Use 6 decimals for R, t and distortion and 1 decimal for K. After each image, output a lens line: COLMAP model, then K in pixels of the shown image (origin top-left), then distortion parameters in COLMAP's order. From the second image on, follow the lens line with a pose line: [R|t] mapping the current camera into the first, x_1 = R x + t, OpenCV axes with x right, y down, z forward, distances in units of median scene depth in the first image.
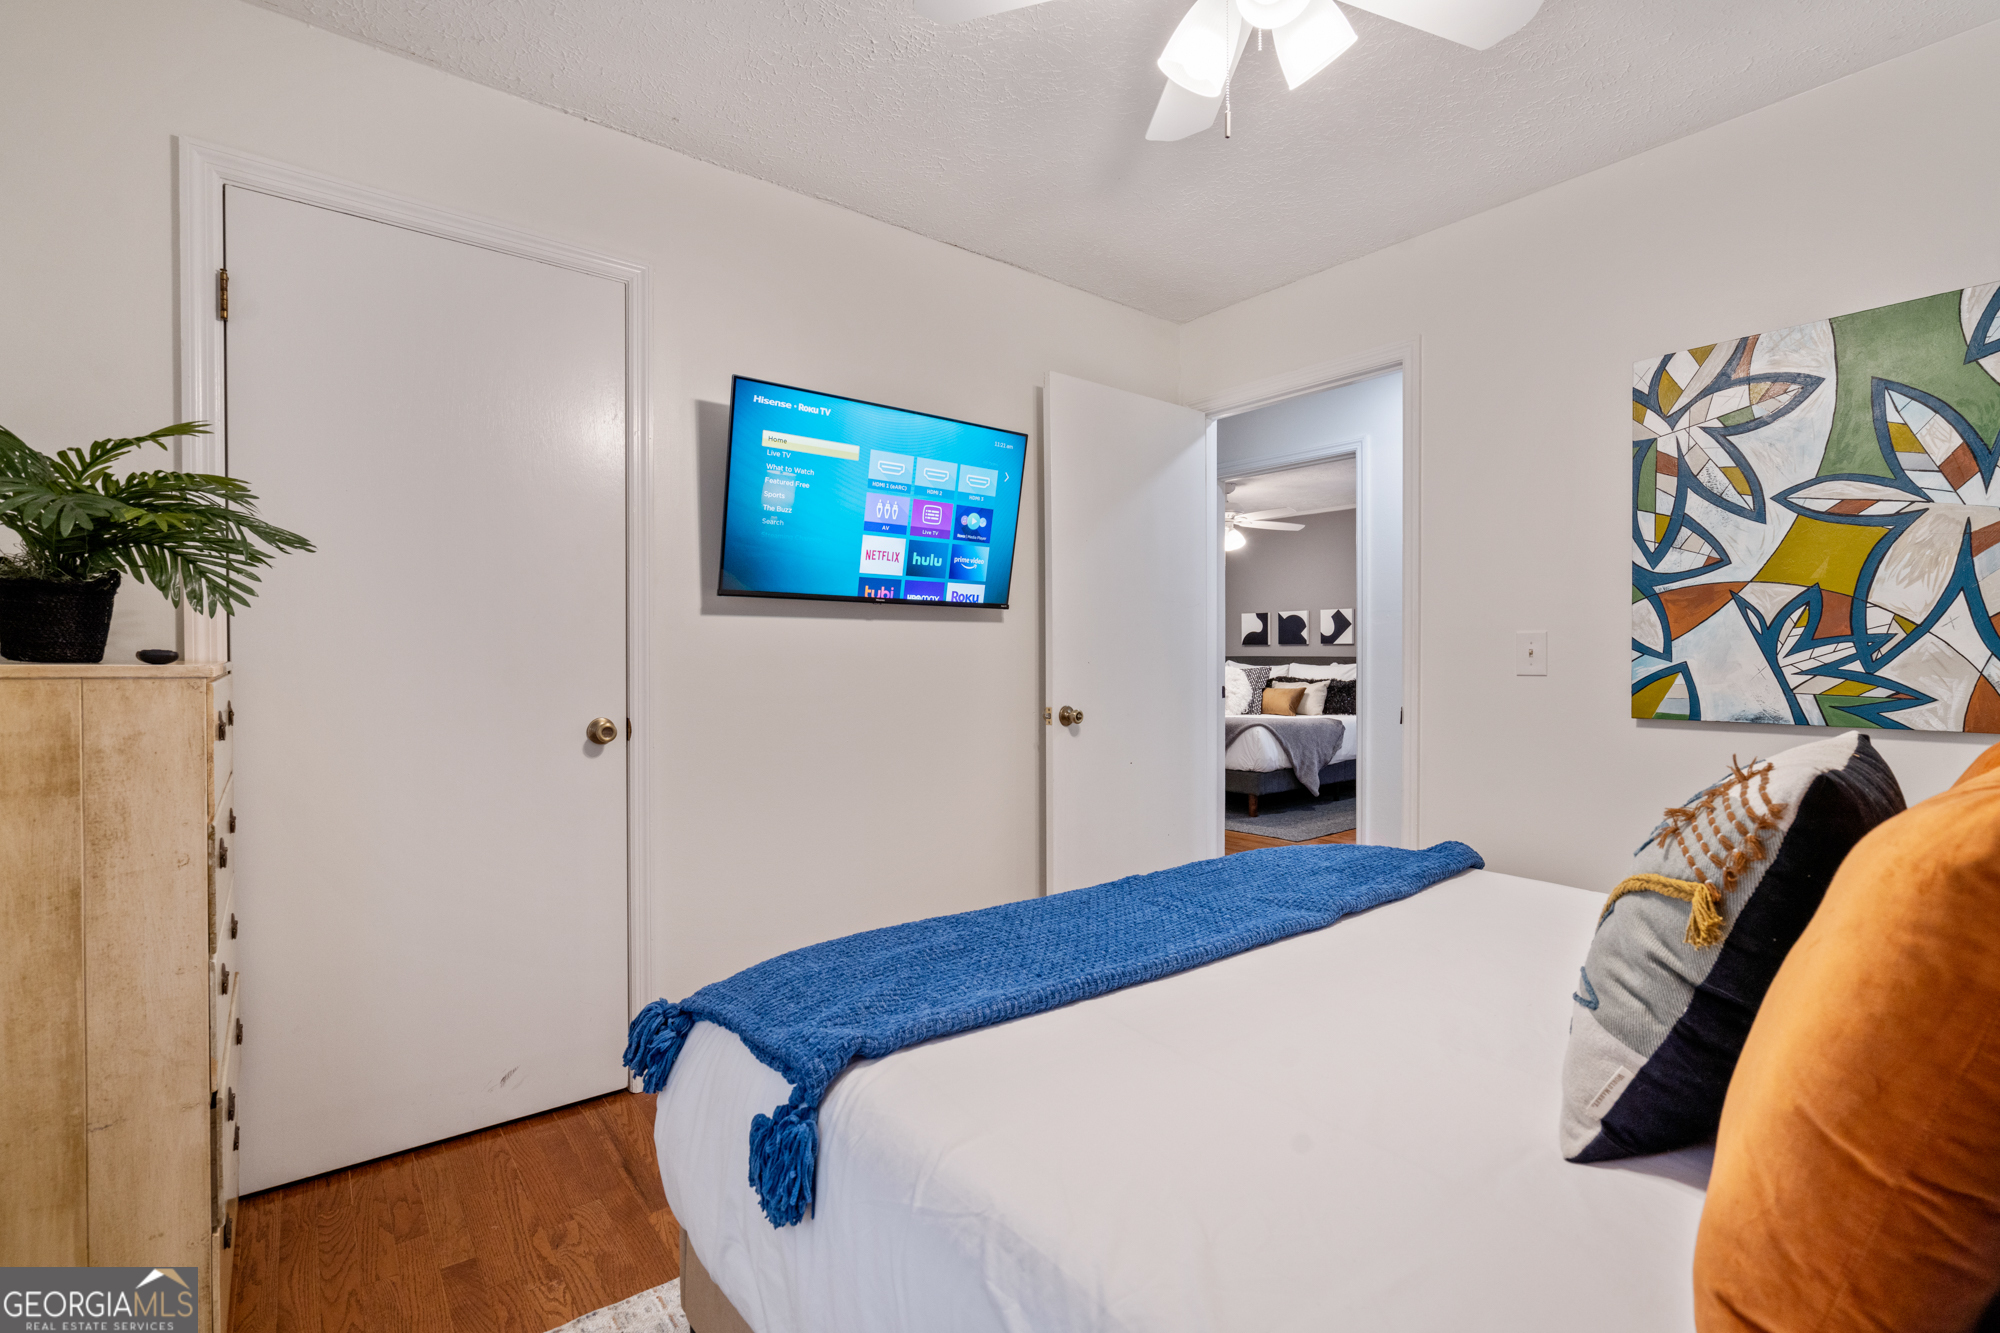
lens RADIAL K [[922.6, 0, 1018.0], [0, 922.6, 686.2], [0, 0, 1]] dist [-0.011786, 0.004998]
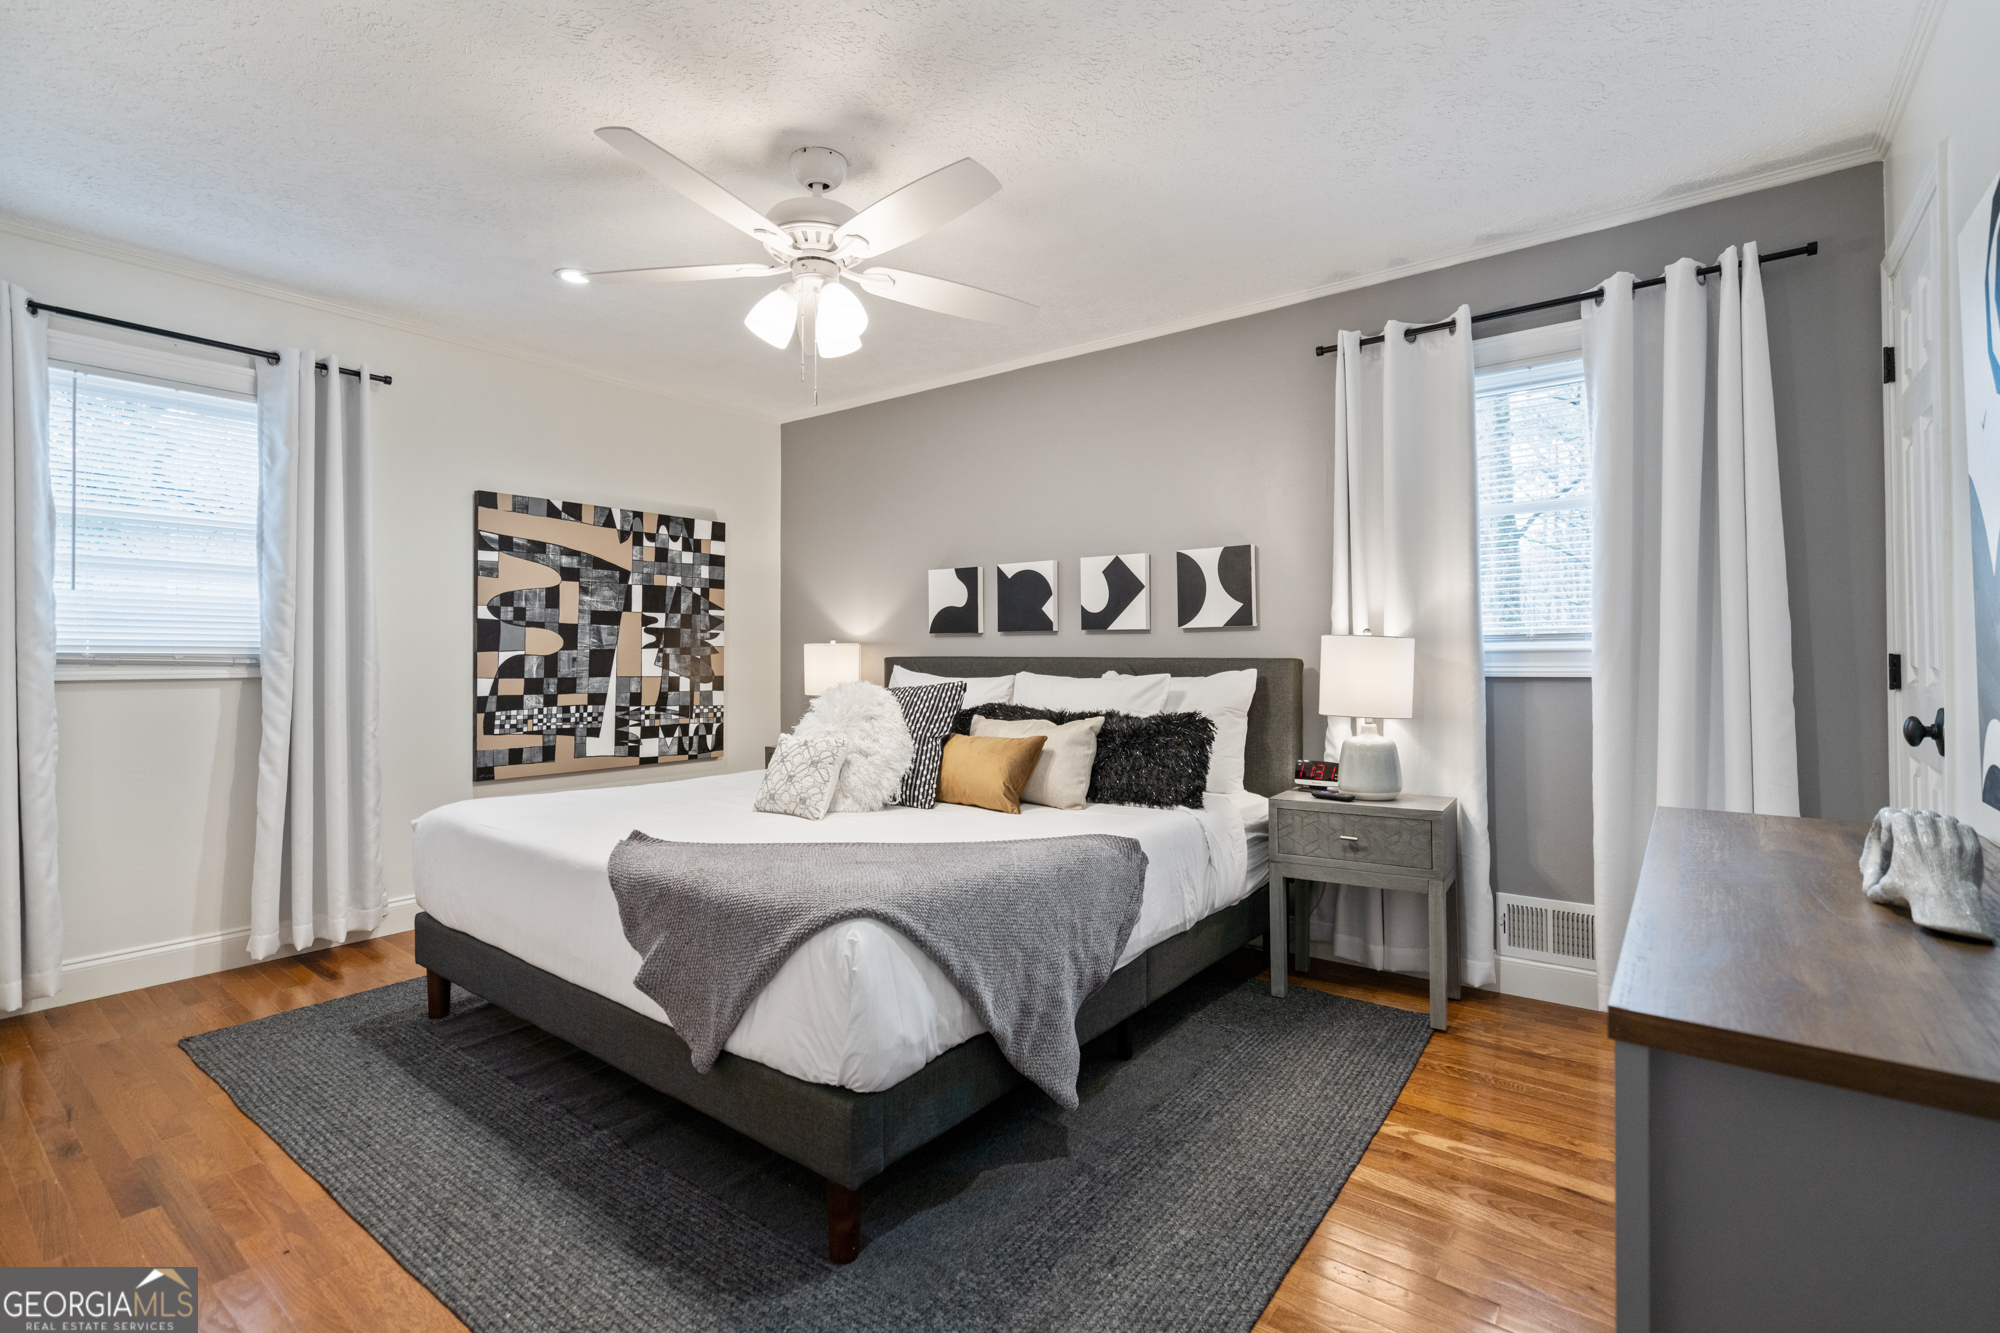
lens RADIAL K [[922.6, 0, 996.9], [0, 922.6, 653.3], [0, 0, 1]] dist [-0.011786, 0.004998]
pose [[0.975631, 0.000649, 0.219418, 0.195288], [0.007012, 0.999393, -0.034138, -0.019605], [-0.219307, 0.034845, 0.975034, 0.588262]]
